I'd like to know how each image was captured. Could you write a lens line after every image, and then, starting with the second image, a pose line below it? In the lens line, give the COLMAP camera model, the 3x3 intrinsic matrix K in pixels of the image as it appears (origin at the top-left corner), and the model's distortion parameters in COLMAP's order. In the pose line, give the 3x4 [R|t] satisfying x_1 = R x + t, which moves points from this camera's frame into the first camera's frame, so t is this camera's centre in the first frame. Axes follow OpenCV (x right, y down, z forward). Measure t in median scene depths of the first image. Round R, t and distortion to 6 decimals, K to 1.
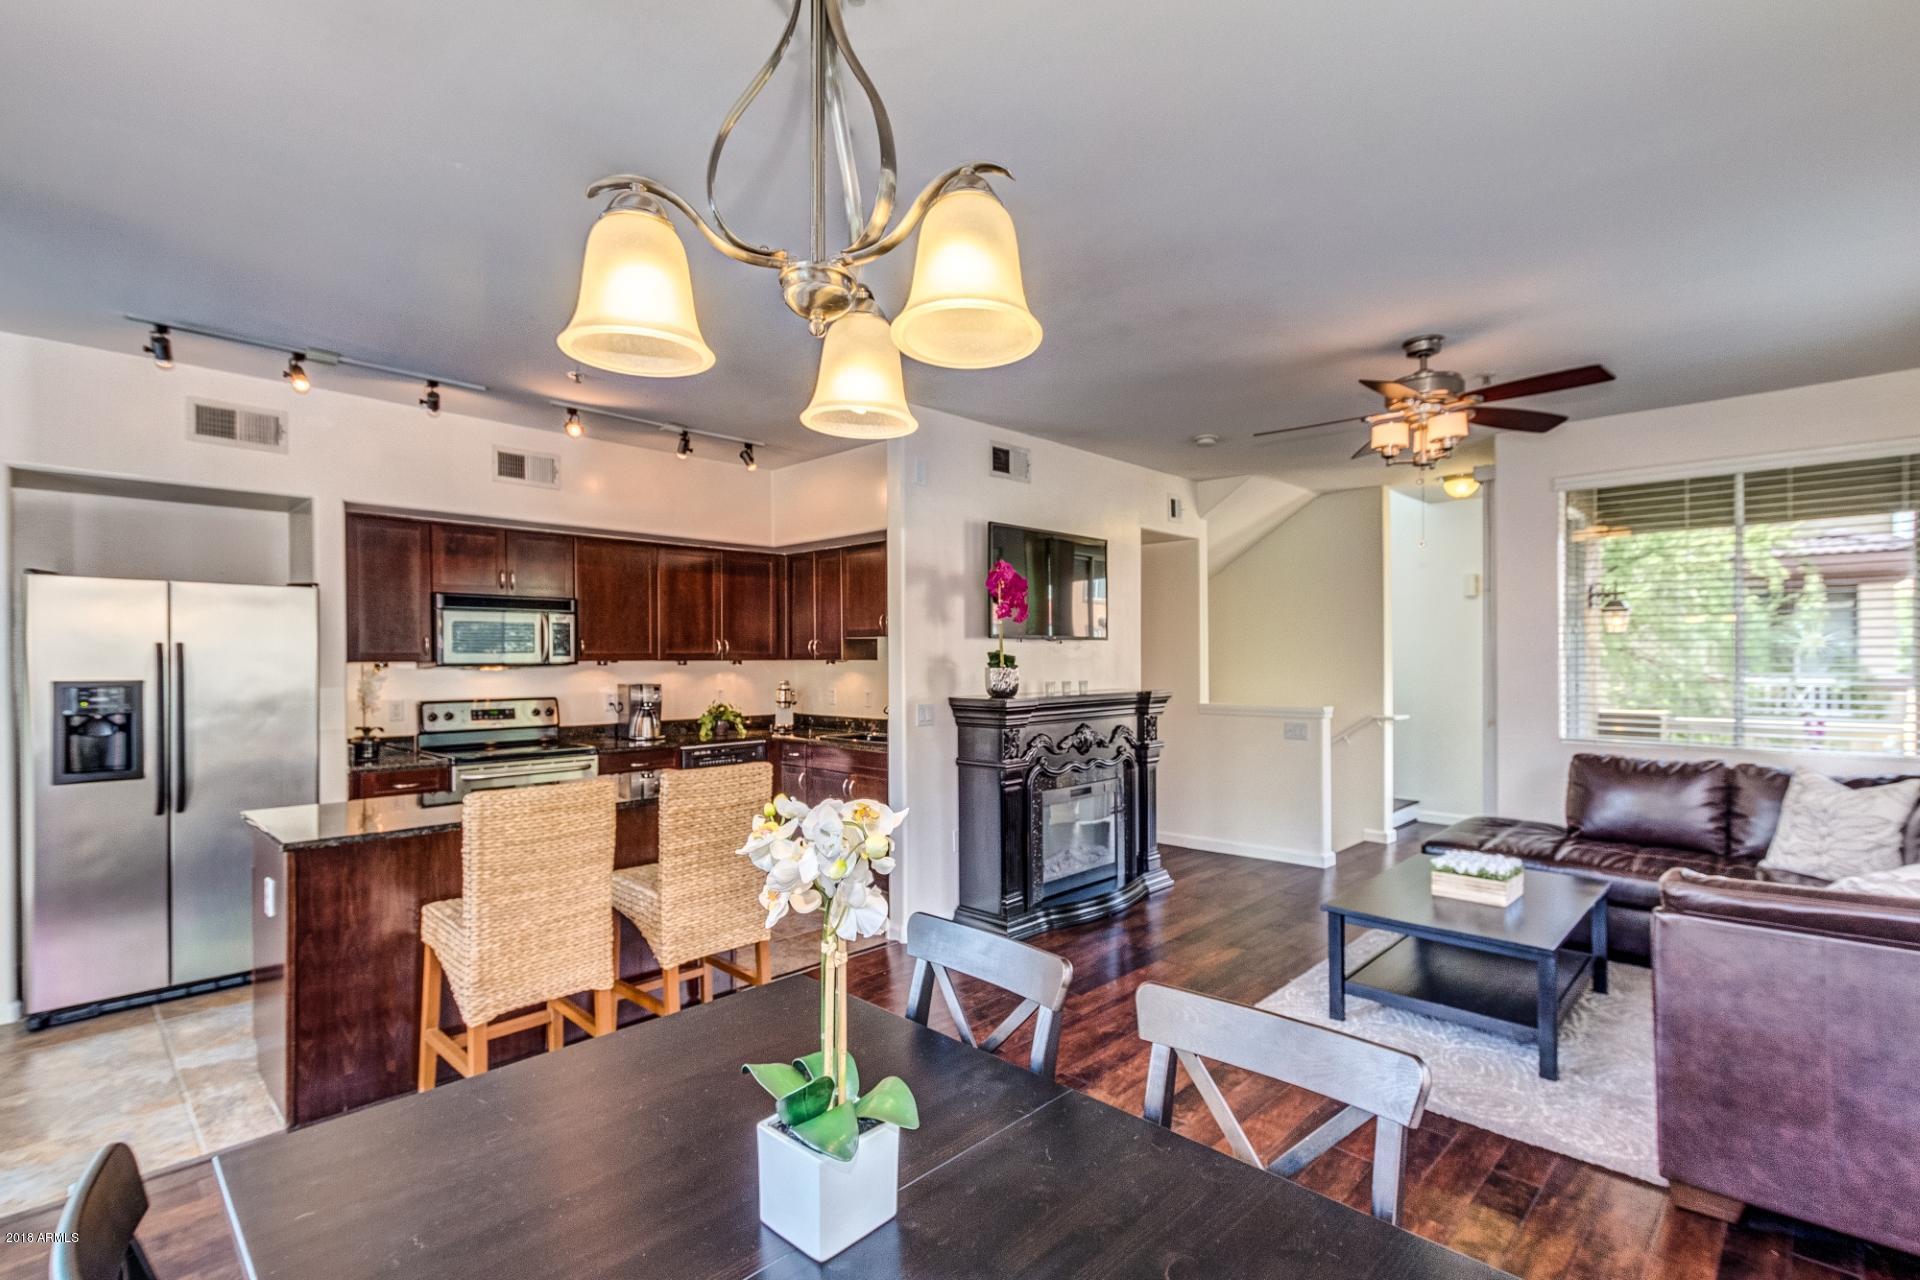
lens RADIAL K [[877.4, 0, 970.0], [0, 877.4, 664.0], [0, 0, 1]] dist [0.004616, -0.000452]
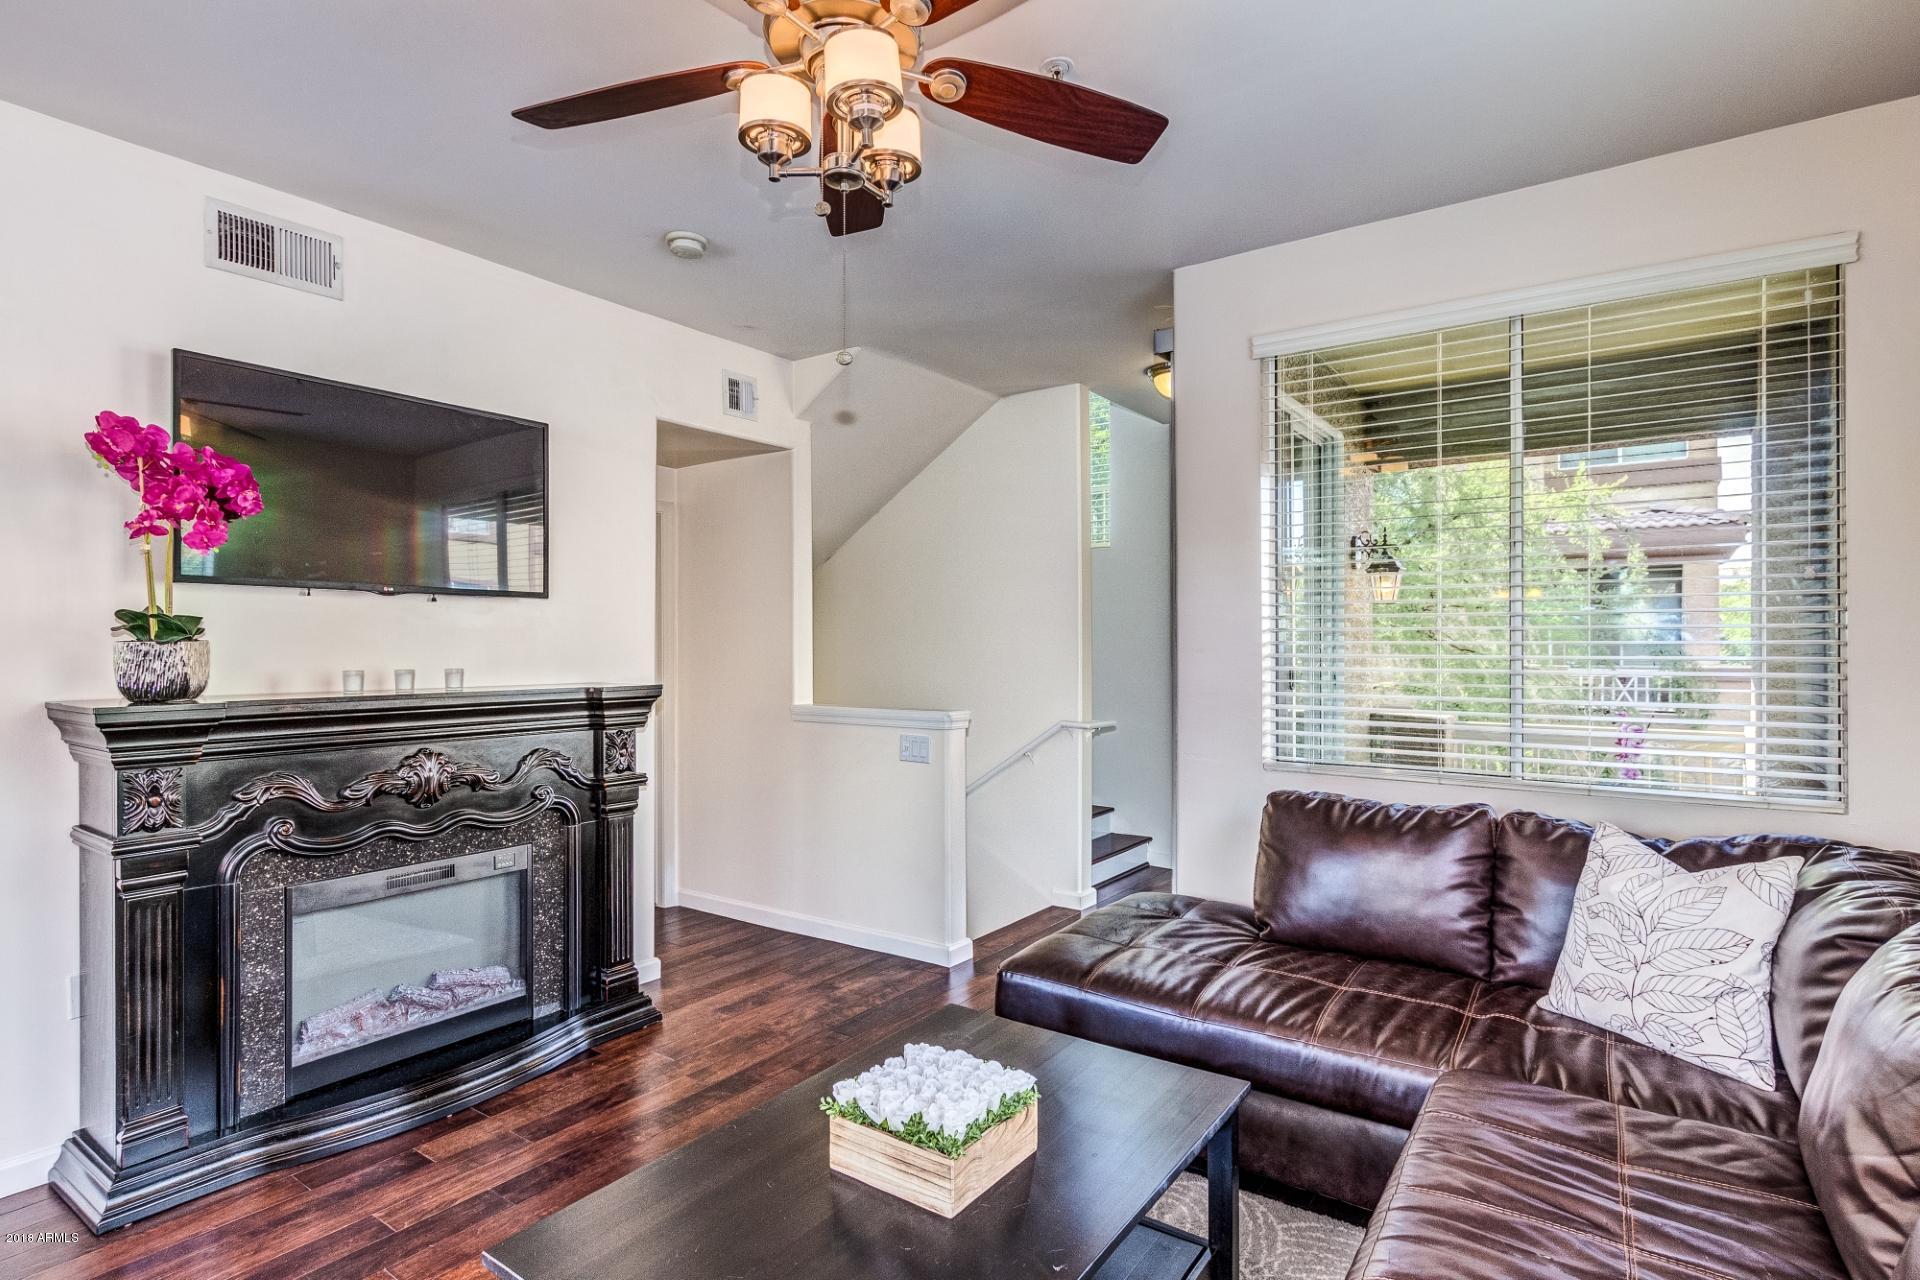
lens RADIAL K [[974.2, 0, 962.1], [0, 974.2, 646.3], [0, 0, 1]] dist [0.005716, 0.000740]
pose [[0.987749, 0.003250, 0.156019, 0.388974], [-0.002028, 0.999966, -0.007989, 0.010339], [-0.156040, 0.007575, 0.987722, 0.394290]]
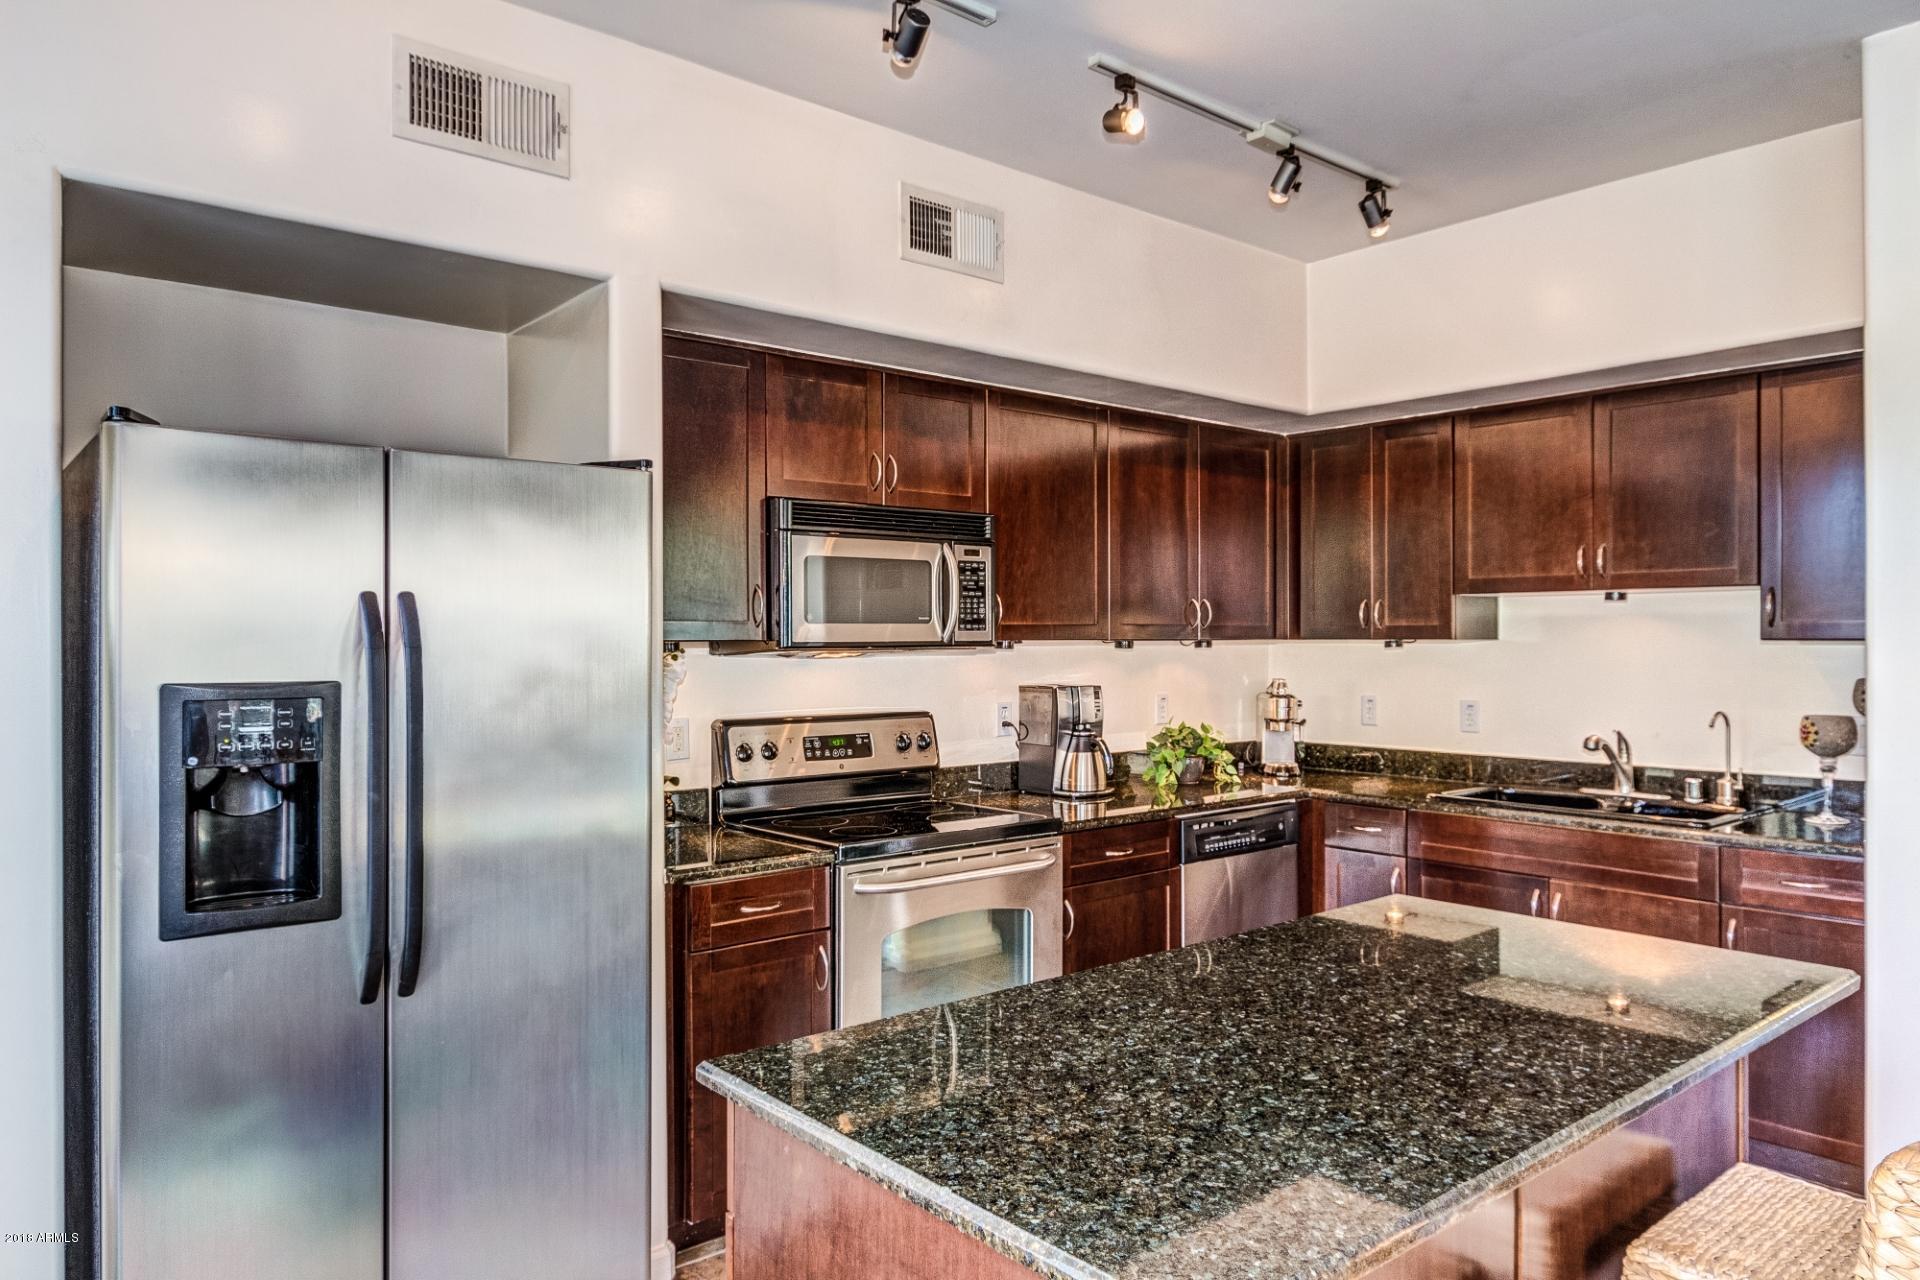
lens RADIAL K [[1258.8, 0, 959.6], [0, 1258.8, 636.8], [0, 0, 1]] dist [0.000217, 0.002061]
pose [[0.993520, 0.000593, -0.113655, -0.429963], [-0.001620, 0.999959, -0.008949, 0.001582], [0.113645, 0.009075, 0.993480, 0.327258]]
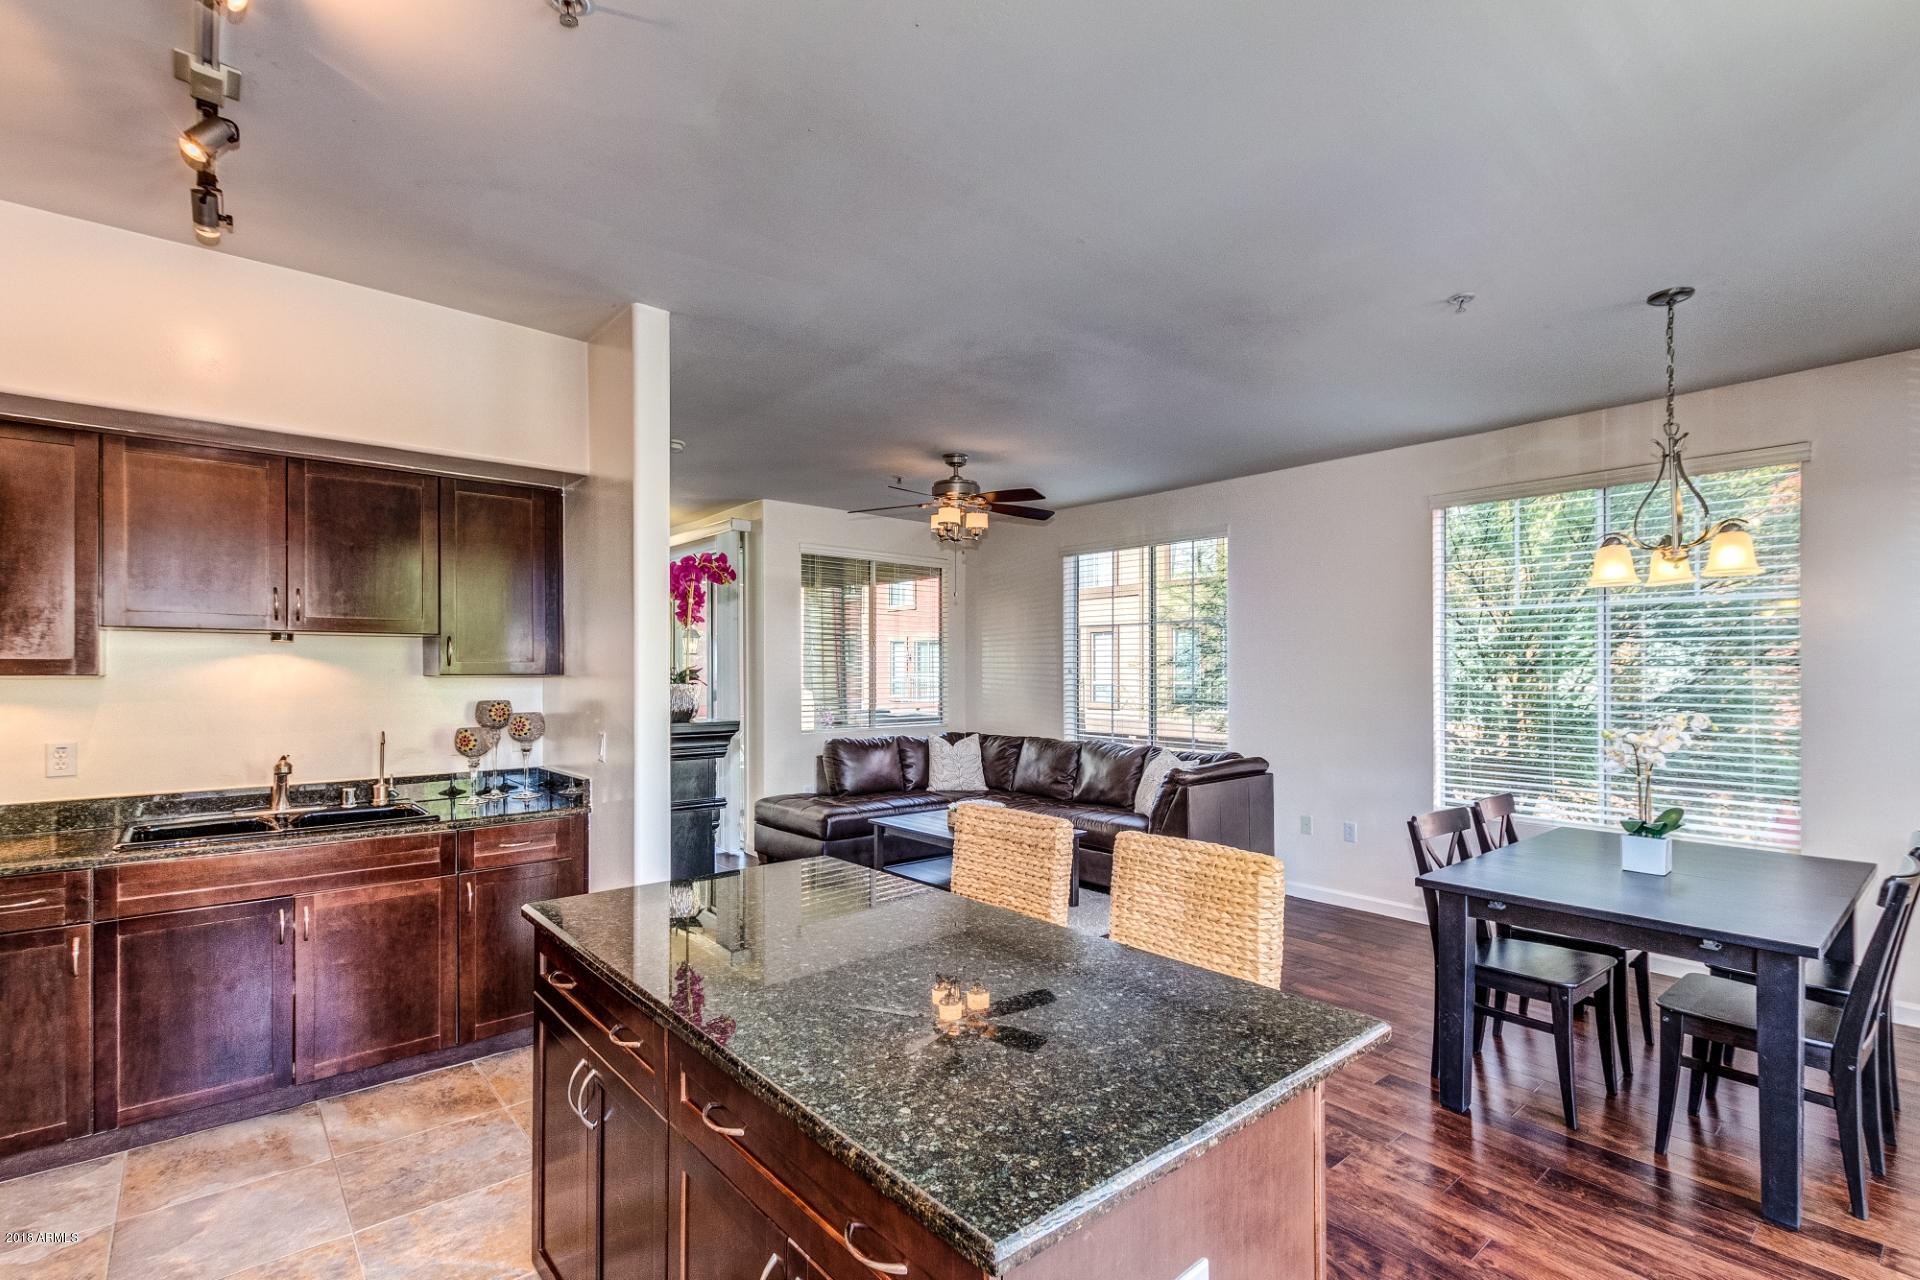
lens RADIAL K [[877.4, 0, 962.7], [0, 877.4, 649.8], [0, 0, 1]] dist [0.004616, -0.000452]
pose [[0.093970, 0.027732, 0.995189, -0.727007], [0.008763, 0.999550, -0.028681, -0.000286], [-0.995536, 0.011416, 0.093685, 0.667229]]
